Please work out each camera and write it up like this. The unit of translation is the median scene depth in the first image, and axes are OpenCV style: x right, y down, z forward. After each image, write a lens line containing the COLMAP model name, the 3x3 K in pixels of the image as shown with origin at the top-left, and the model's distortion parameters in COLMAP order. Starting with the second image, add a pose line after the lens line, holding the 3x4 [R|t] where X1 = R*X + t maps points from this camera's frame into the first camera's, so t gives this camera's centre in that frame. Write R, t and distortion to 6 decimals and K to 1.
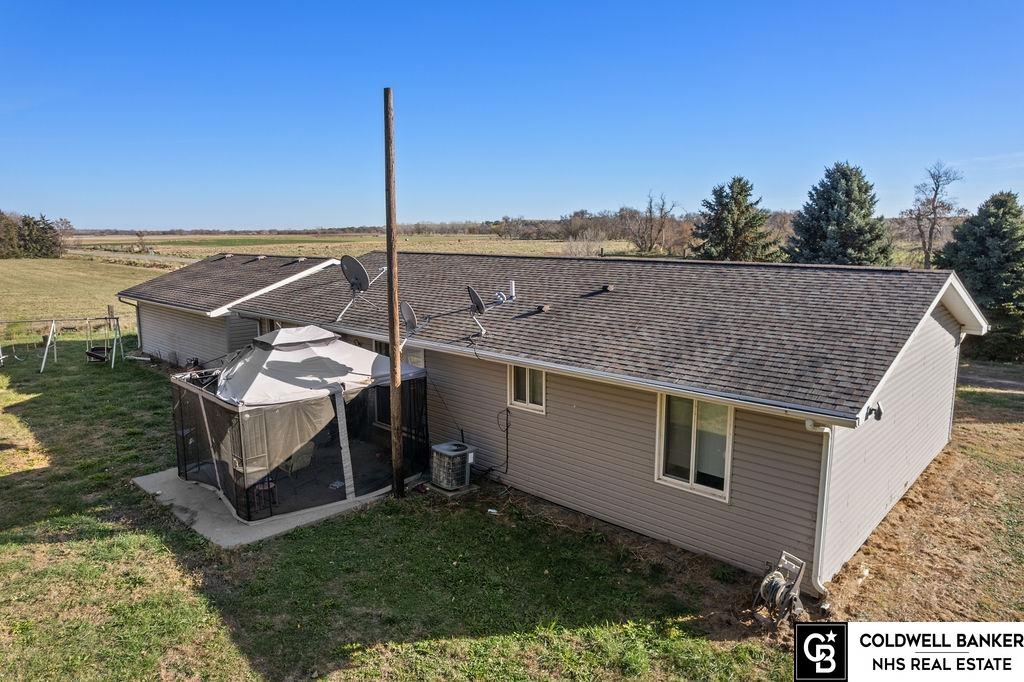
lens RADIAL K [[656.6, 0, 516.4], [0, 656.6, 336.8], [0, 0, 1]] dist [-0.087607, 0.076970]
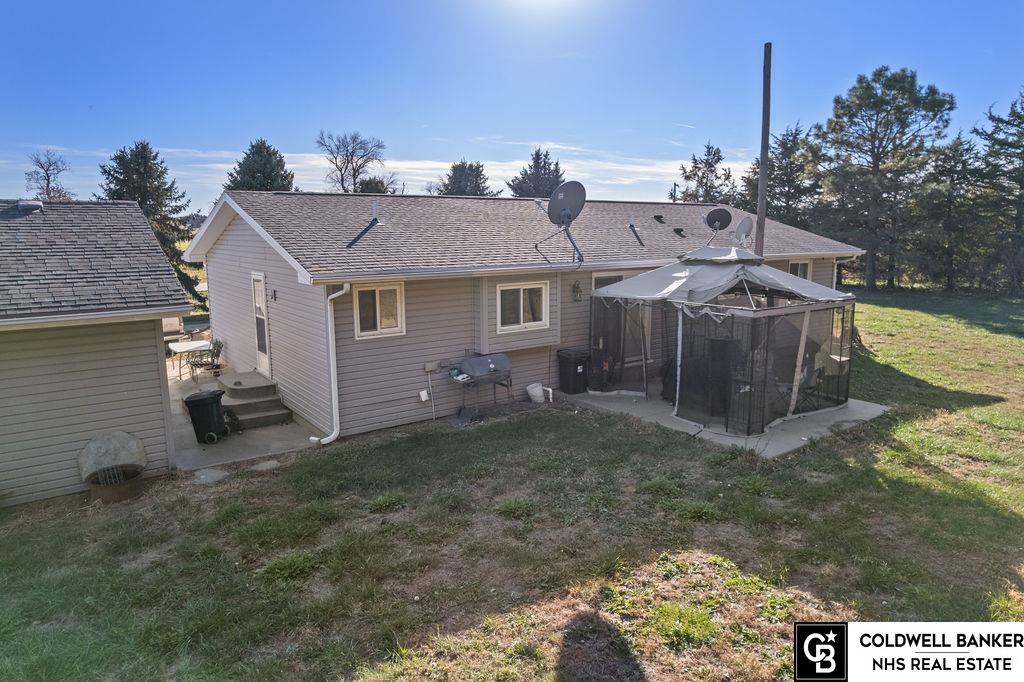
lens RADIAL K [[656.6, 0, 516.4], [0, 656.6, 336.8], [0, 0, 1]] dist [-0.087607, 0.076970]
pose [[0.177872, -0.162008, 0.970626, -1.450124], [0.164230, 0.977409, 0.133044, -0.069729], [-0.970253, 0.135741, 0.200460, 1.188672]]
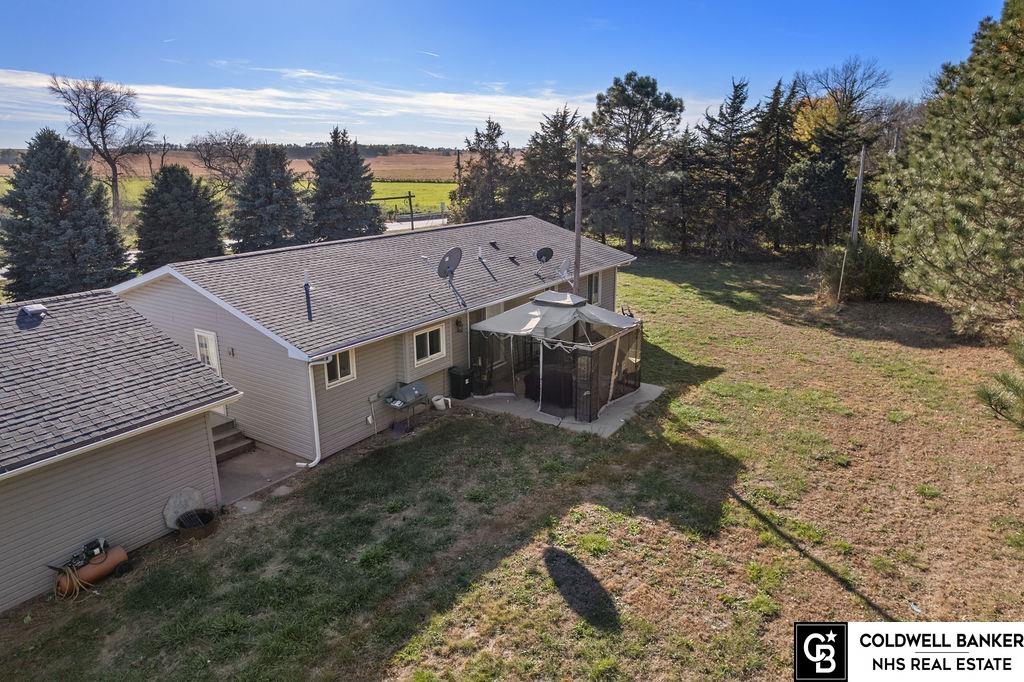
lens RADIAL K [[656.6, 0, 516.4], [0, 656.6, 336.8], [0, 0, 1]] dist [-0.087607, 0.076970]
pose [[-0.175212, -0.257084, 0.950373, -1.831940], [0.161403, 0.944745, 0.285318, -0.374889], [-0.971210, 0.203385, -0.124036, 1.370793]]
